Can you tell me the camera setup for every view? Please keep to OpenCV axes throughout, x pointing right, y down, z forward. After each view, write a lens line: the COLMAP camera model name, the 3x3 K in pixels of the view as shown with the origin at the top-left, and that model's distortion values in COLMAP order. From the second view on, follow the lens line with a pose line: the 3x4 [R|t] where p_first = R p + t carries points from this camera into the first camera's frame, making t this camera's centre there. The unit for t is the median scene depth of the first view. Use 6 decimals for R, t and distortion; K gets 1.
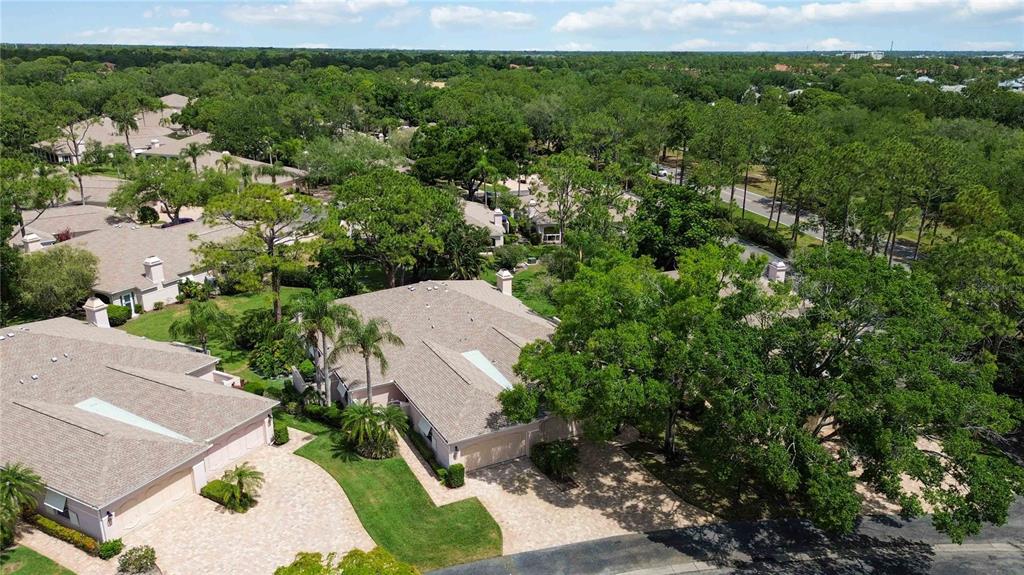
lens RADIAL K [[727.7, 0, 512.0], [0, 727.7, 287.5], [0, 0, 1]] dist [0.061723, -0.056448]
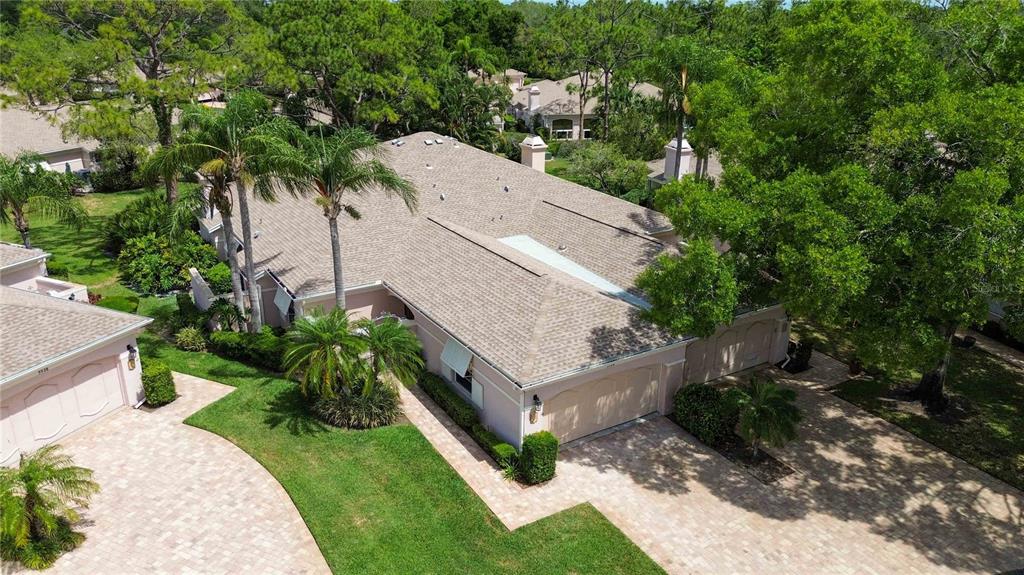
lens RADIAL K [[727.7, 0, 512.0], [0, 727.7, 287.5], [0, 0, 1]] dist [0.061723, -0.056448]
pose [[0.997368, -0.021859, 0.069128, -0.117323], [0.018864, 0.998867, 0.043680, 0.123755], [-0.070005, -0.042261, 0.996651, 0.521196]]
